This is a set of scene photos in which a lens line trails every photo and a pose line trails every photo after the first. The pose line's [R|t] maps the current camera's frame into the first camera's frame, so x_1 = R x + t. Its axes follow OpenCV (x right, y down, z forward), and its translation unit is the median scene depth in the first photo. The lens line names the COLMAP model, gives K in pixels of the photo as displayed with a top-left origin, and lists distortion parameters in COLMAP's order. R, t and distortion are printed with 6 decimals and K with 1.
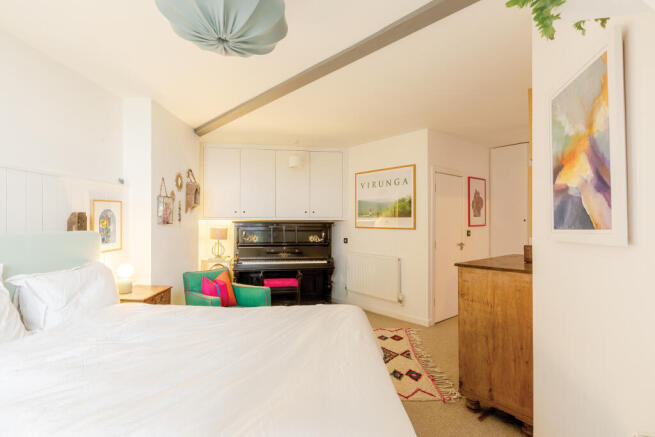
lens RADIAL K [[331.1, 0, 327.8], [0, 331.1, 214.7], [0, 0, 1]] dist [-0.000646, 0.000007]
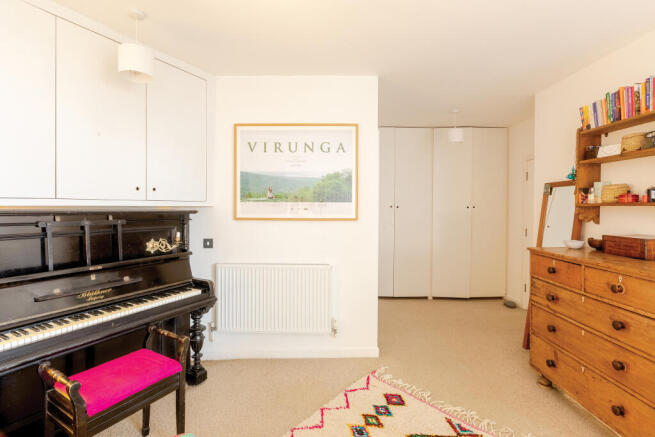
lens RADIAL K [[314.5, 0, 327.4], [0, 314.5, 210.4], [0, 0, 1]] dist [-0.000068, -0.000080]
pose [[0.649412, -0.009616, 0.760376, -0.235978], [-0.013001, 0.999634, 0.023745, 0.008657], [-0.760325, -0.025306, 0.649049, 0.554983]]
